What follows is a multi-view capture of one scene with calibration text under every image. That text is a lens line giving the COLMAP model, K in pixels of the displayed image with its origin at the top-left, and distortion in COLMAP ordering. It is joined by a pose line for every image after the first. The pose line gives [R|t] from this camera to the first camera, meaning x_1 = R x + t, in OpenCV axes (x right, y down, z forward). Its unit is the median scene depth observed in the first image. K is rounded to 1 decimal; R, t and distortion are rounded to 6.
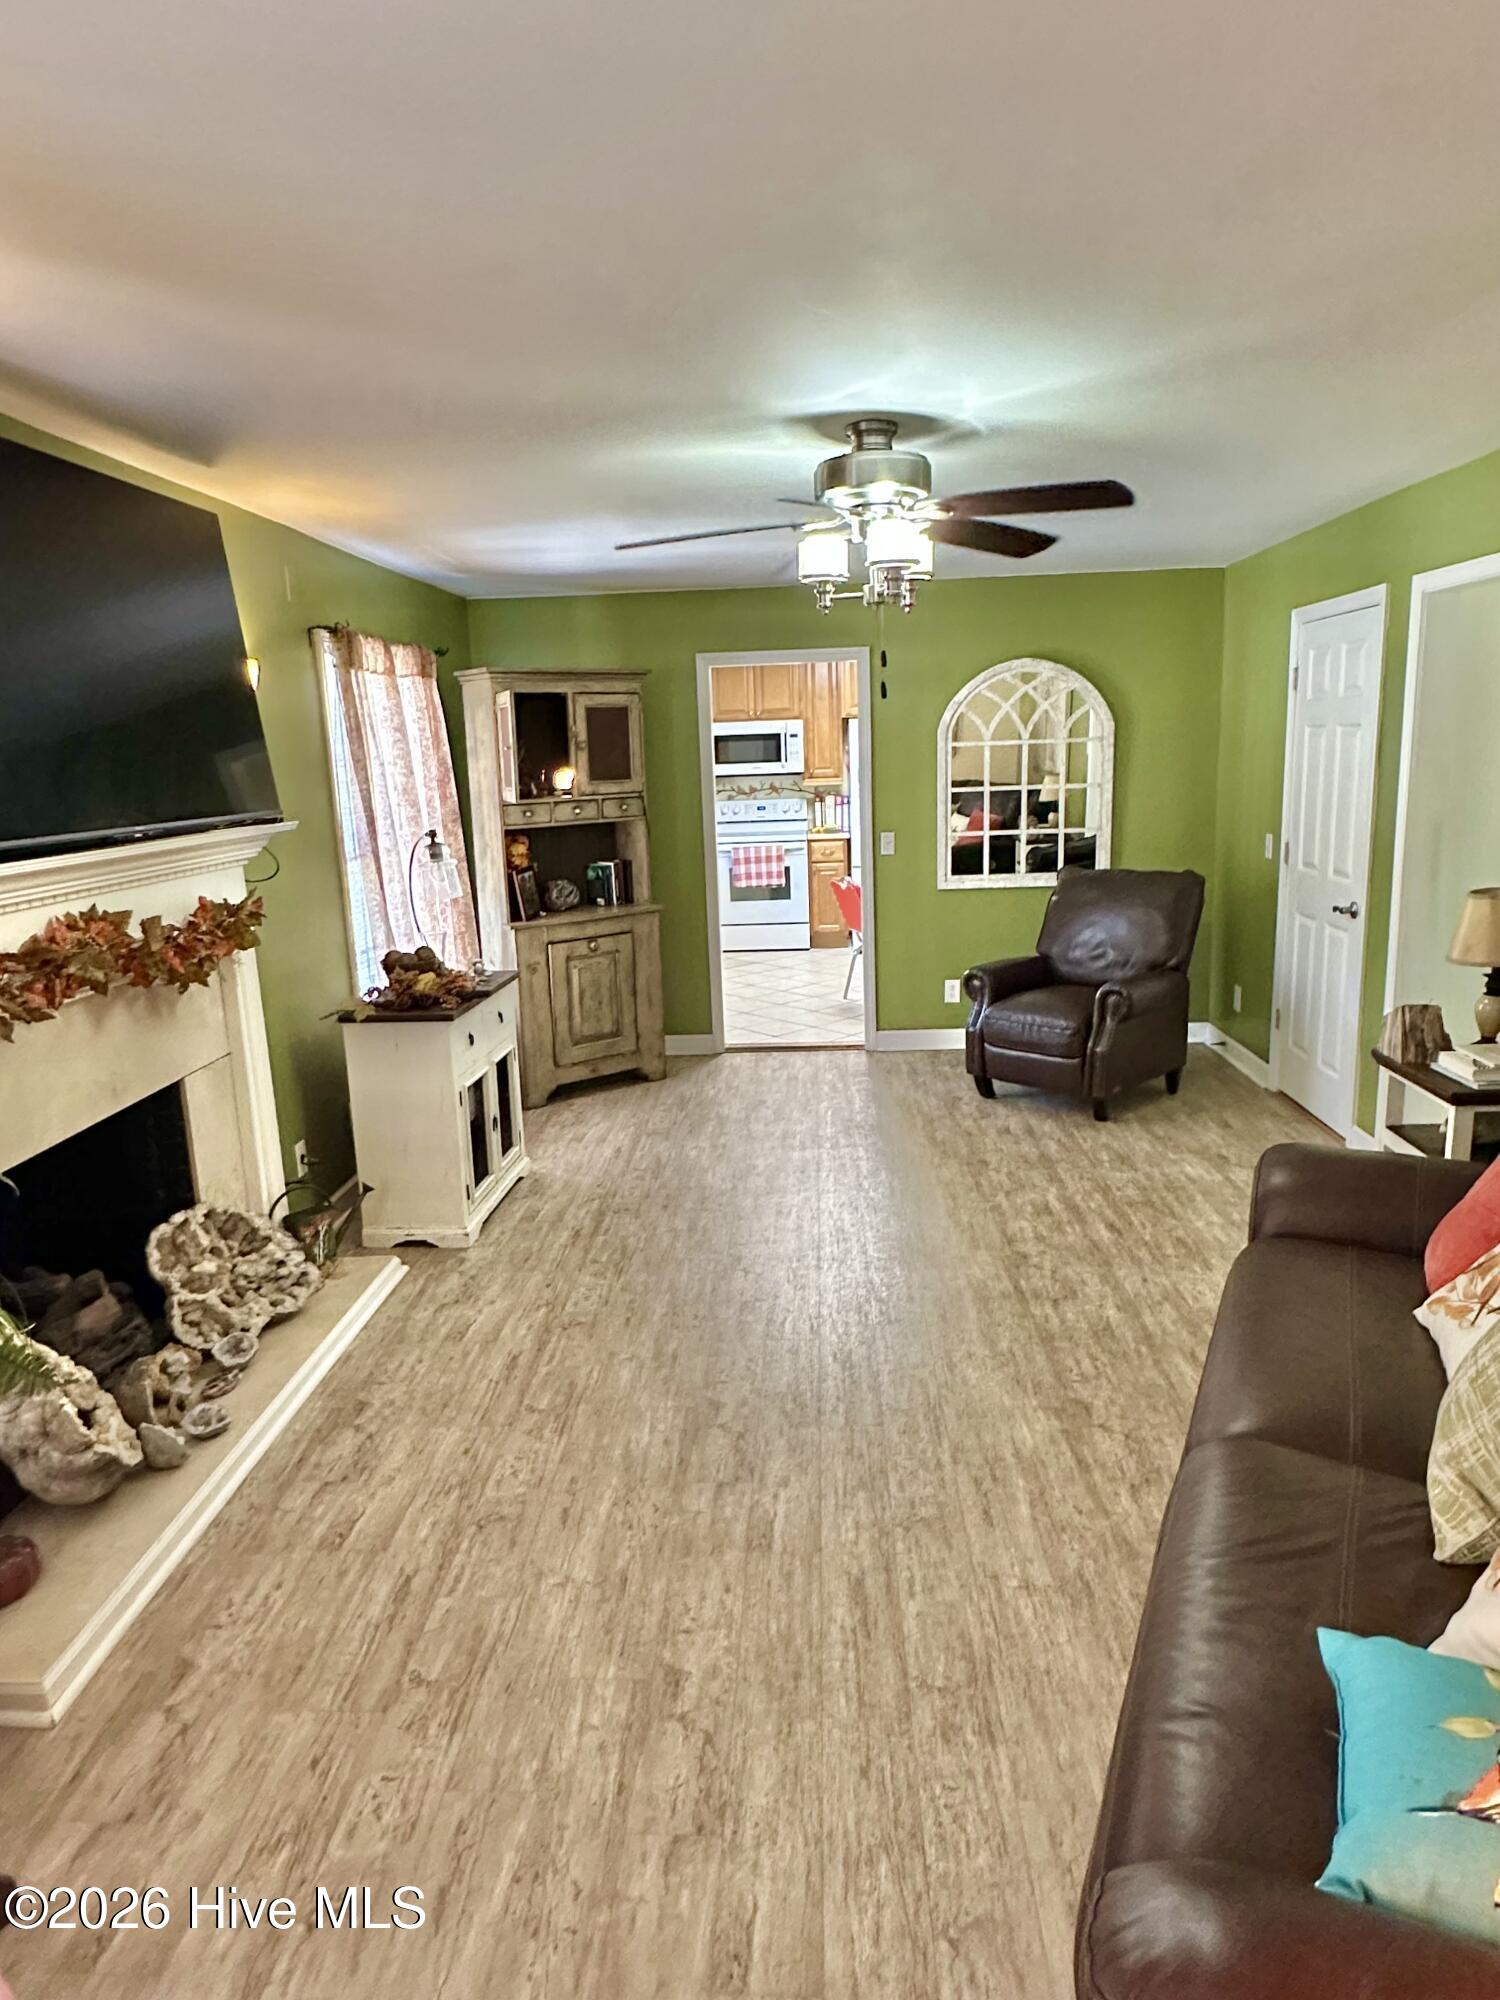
lens RADIAL K [[1212.0, 0, 748.9], [0, 1212.0, 998.0], [0, 0, 1]] dist [-0.000692, 0.000647]
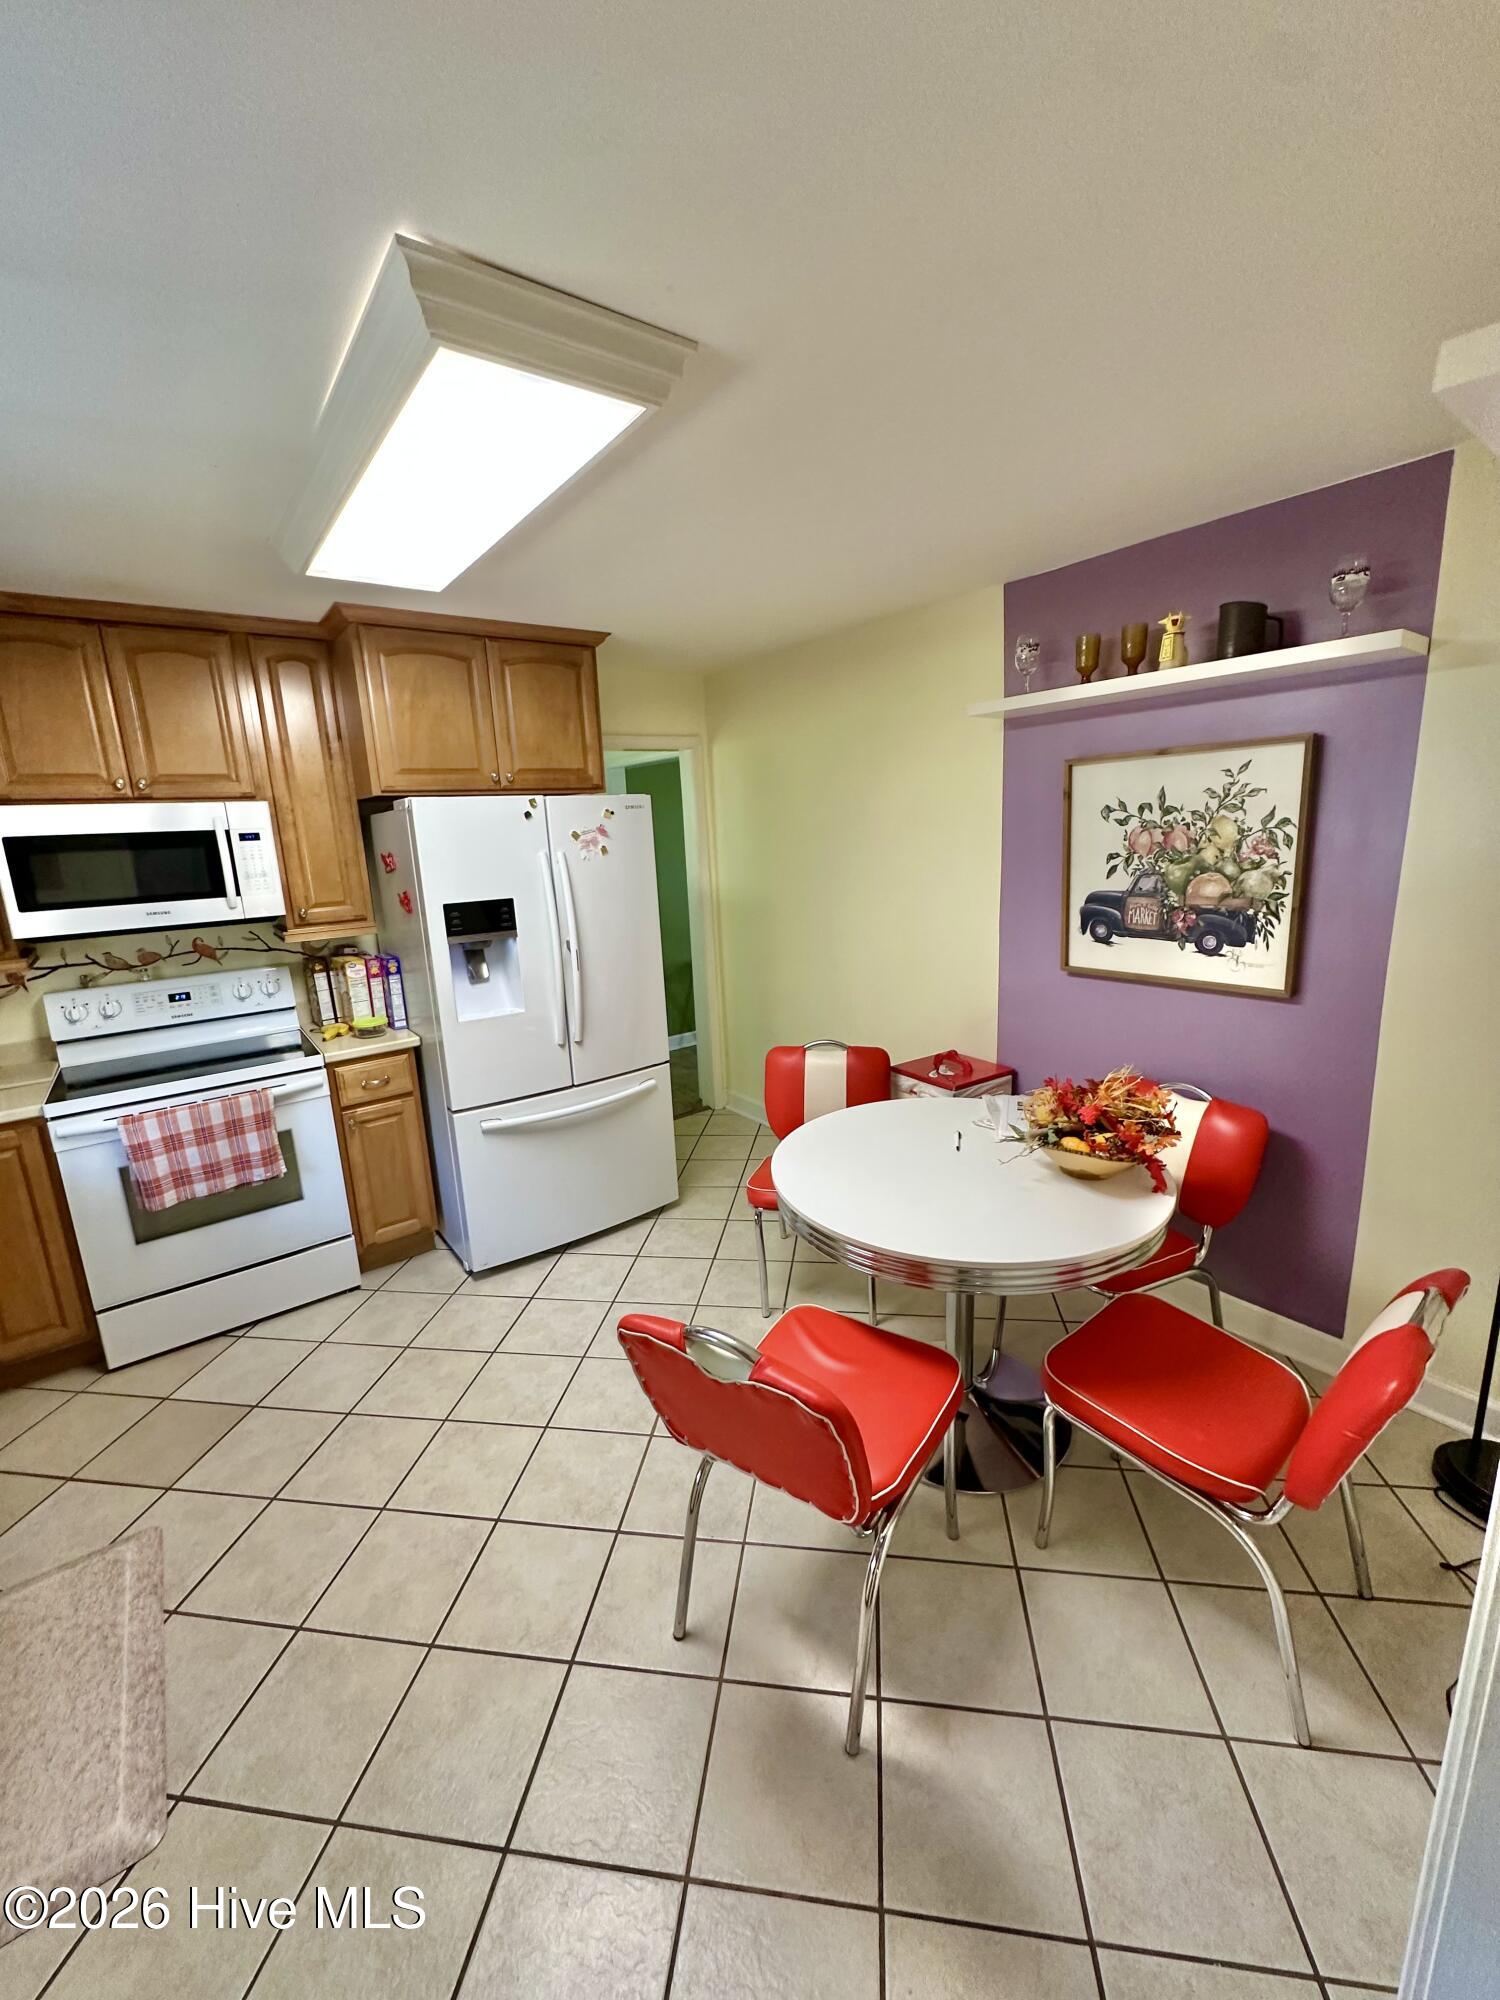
lens RADIAL K [[798.7, 0, 745.3], [0, 798.7, 1000.7], [0, 0, 1]] dist [-0.001143, -0.000471]
pose [[0.767469, -0.134476, 0.626824, -0.015134], [0.148938, 0.988401, 0.029691, -0.138234], [-0.623546, 0.070571, 0.778595, 0.661016]]
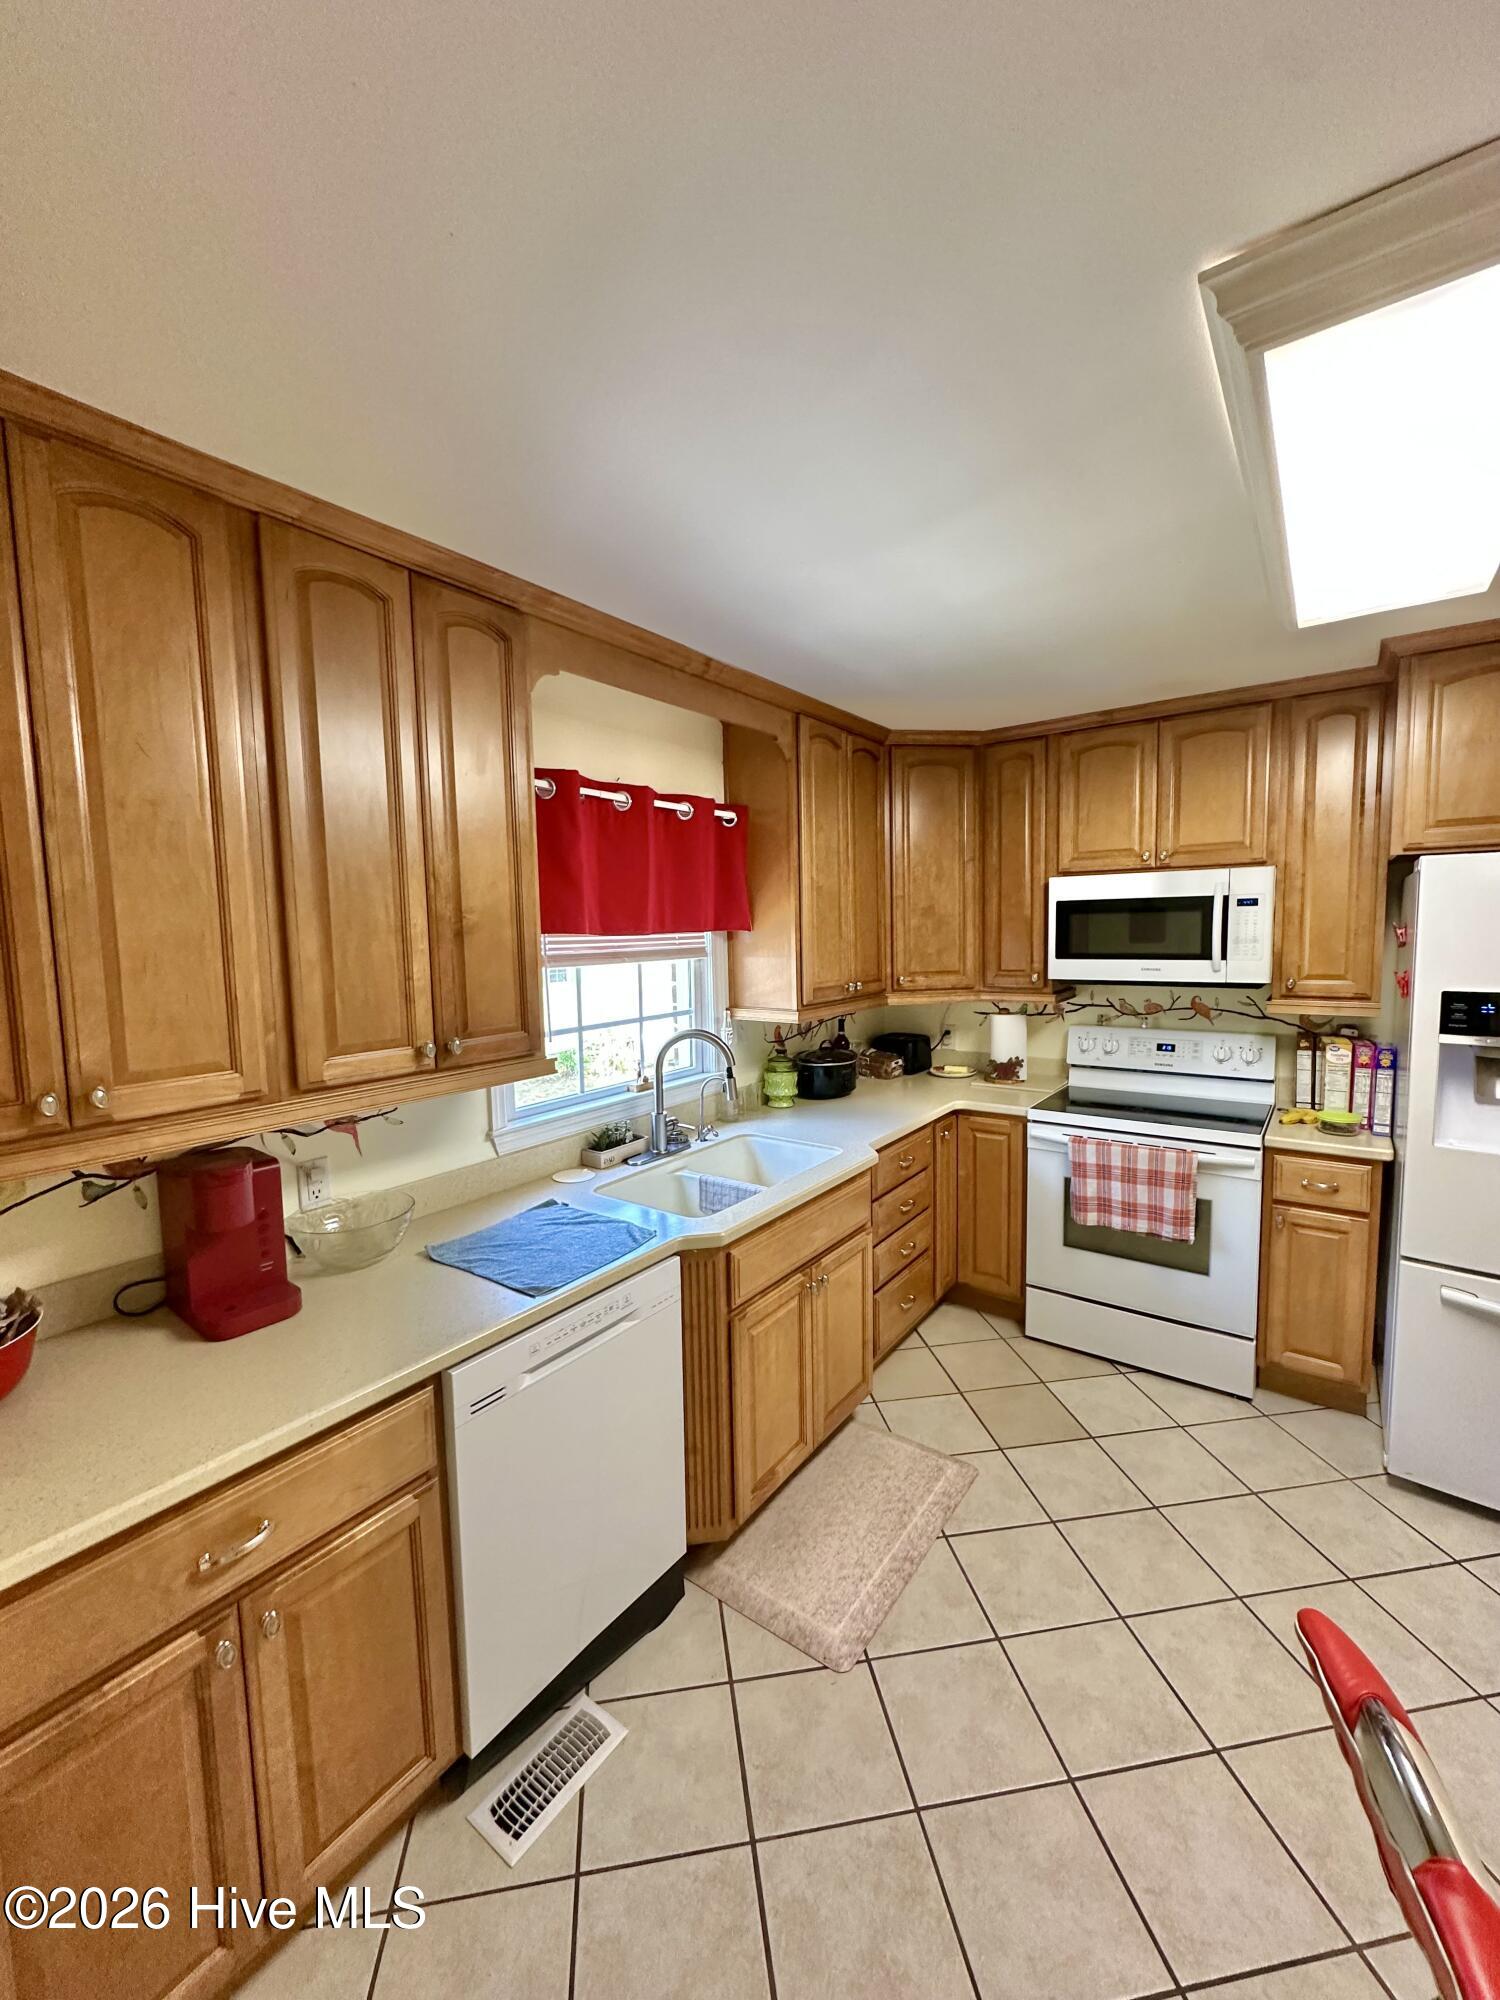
lens RADIAL K [[798.7, 0, 754.3], [0, 798.7, 1001.0], [0, 0, 1]] dist [-0.001143, -0.000471]
pose [[0.839947, 0.069183, -0.538241, 0.044898], [-0.121471, 0.990643, -0.062227, -0.140684], [0.528899, 0.117648, 0.840491, 0.663549]]
